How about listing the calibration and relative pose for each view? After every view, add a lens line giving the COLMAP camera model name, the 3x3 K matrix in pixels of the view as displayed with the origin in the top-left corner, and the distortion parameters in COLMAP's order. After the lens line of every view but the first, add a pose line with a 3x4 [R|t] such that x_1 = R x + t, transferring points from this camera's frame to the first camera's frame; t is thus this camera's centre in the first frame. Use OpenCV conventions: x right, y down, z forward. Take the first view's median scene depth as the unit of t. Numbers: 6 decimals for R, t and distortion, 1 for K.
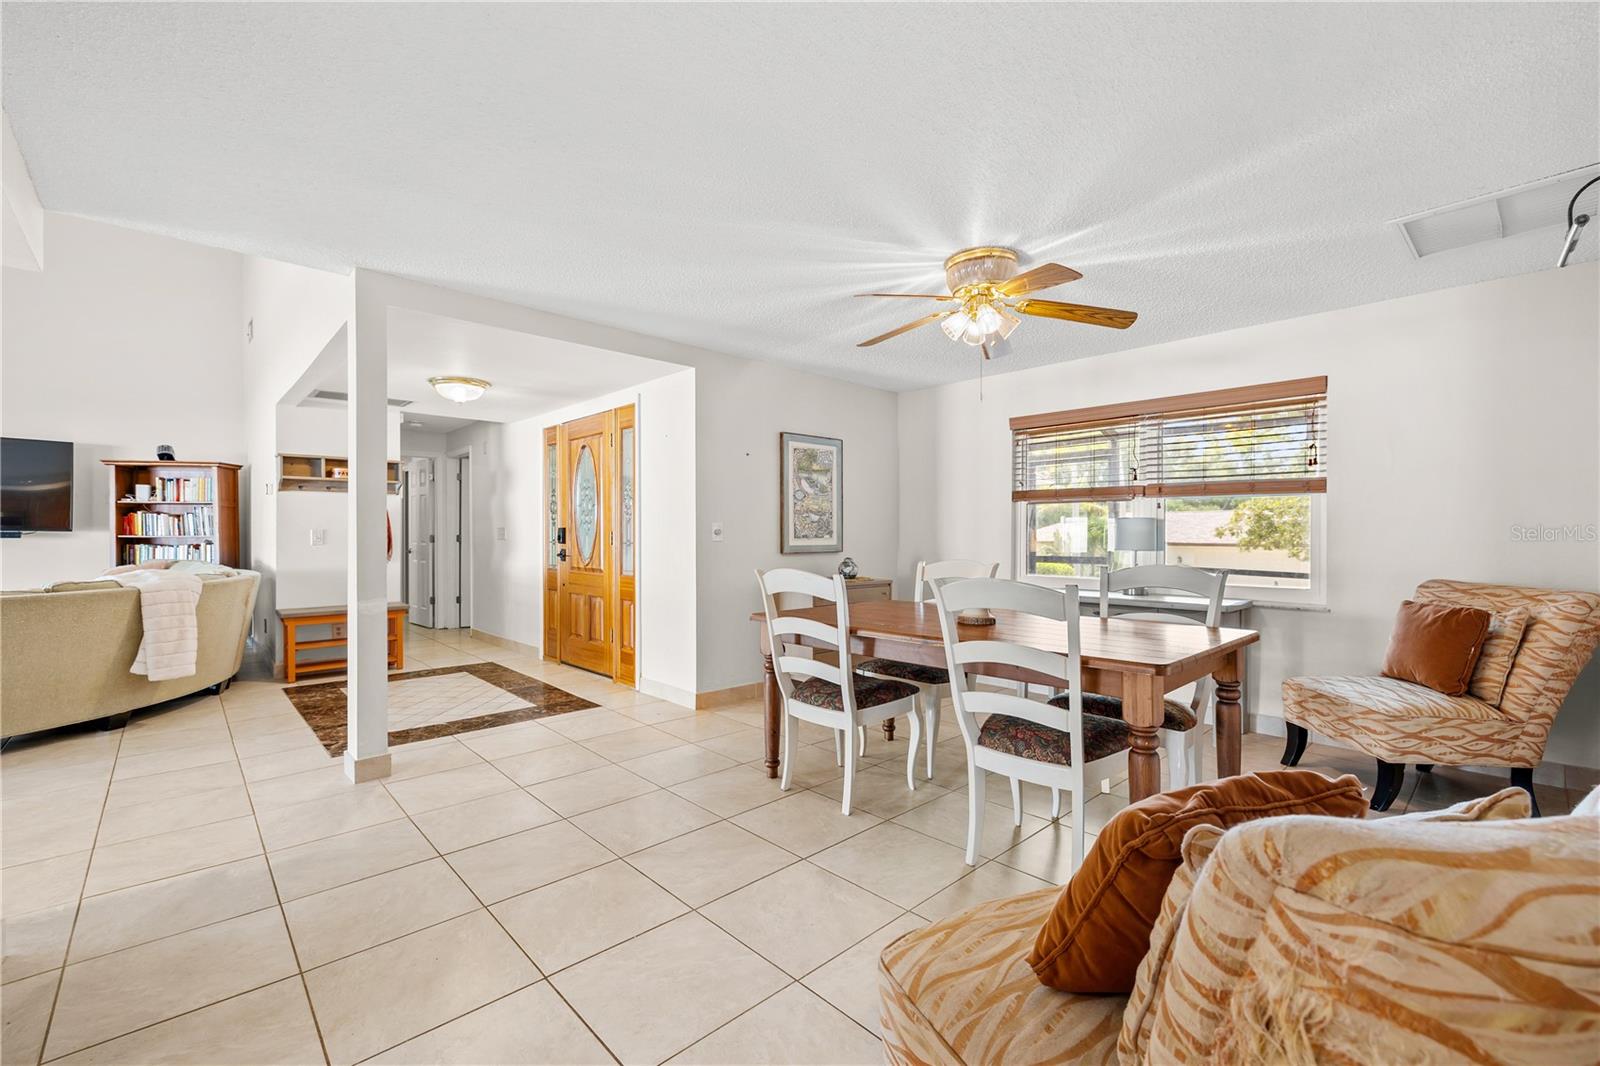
lens RADIAL K [[675.5, 0, 796.9], [0, 675.5, 533.1], [0, 0, 1]] dist [-0.001084, 0.000399]
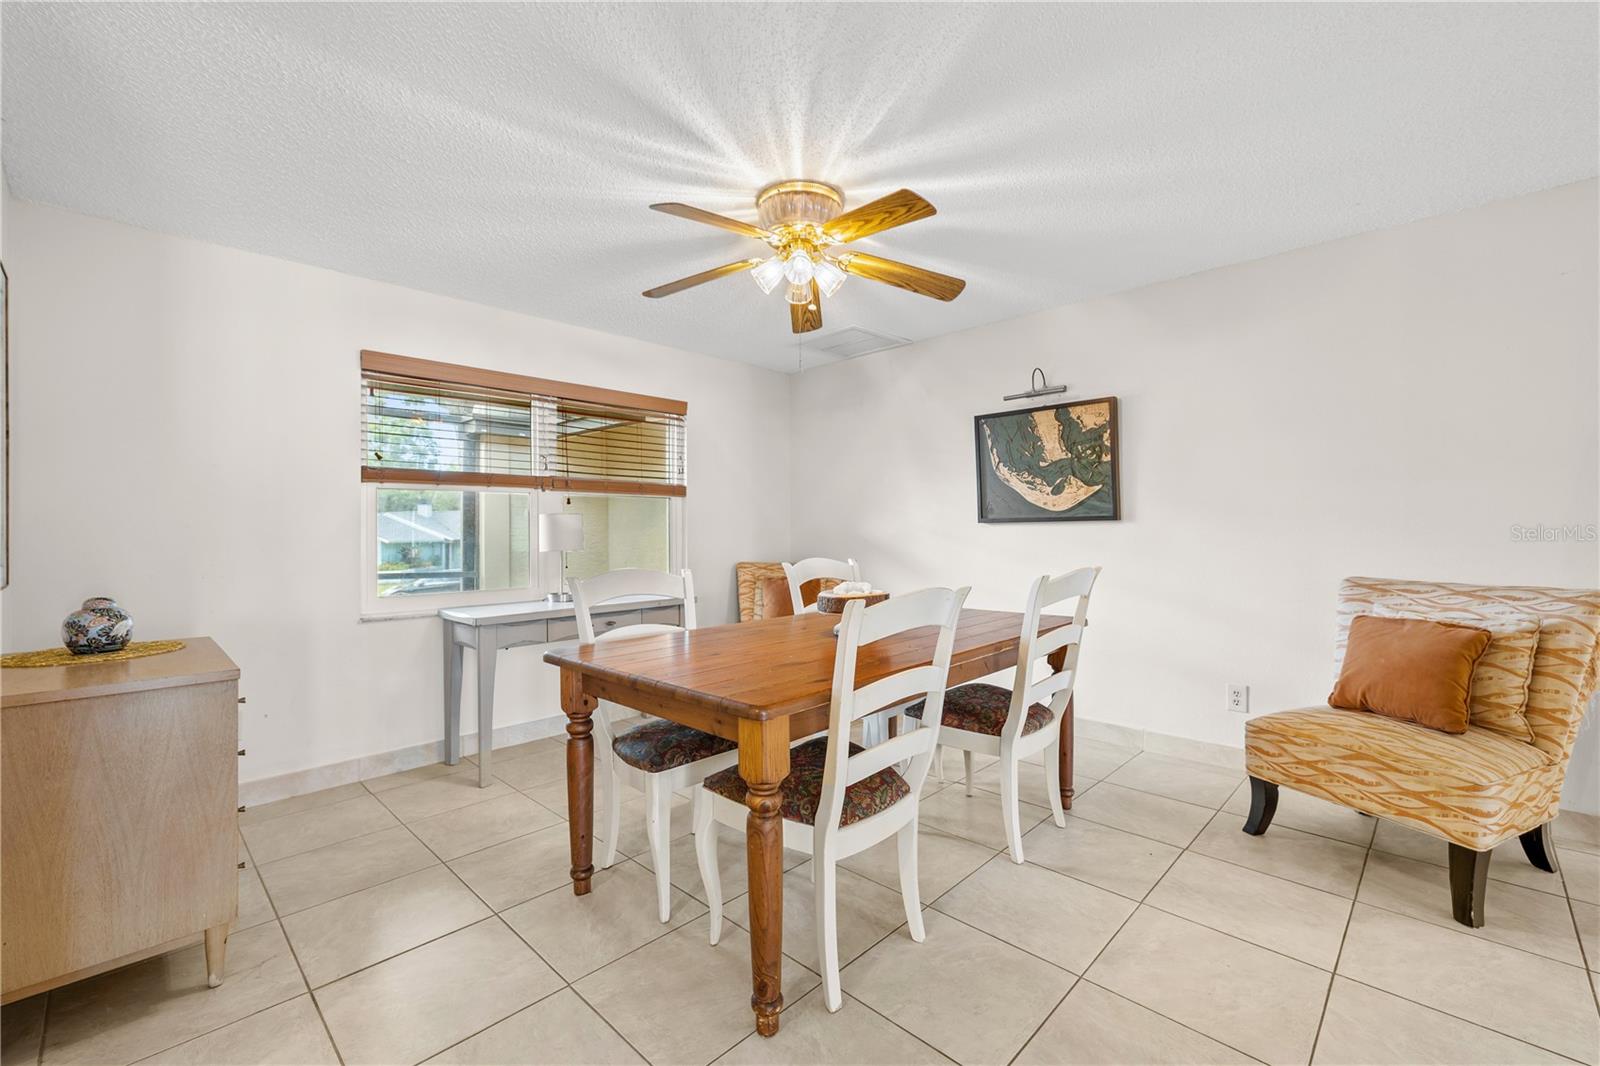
lens RADIAL K [[675.5, 0, 802.2], [0, 675.5, 530.5], [0, 0, 1]] dist [-0.001084, 0.000399]
pose [[-0.032180, -0.001545, 0.999481, -0.427755], [0.004227, 0.999990, 0.001682, -0.001207], [-0.999473, 0.004279, -0.032173, 0.797919]]
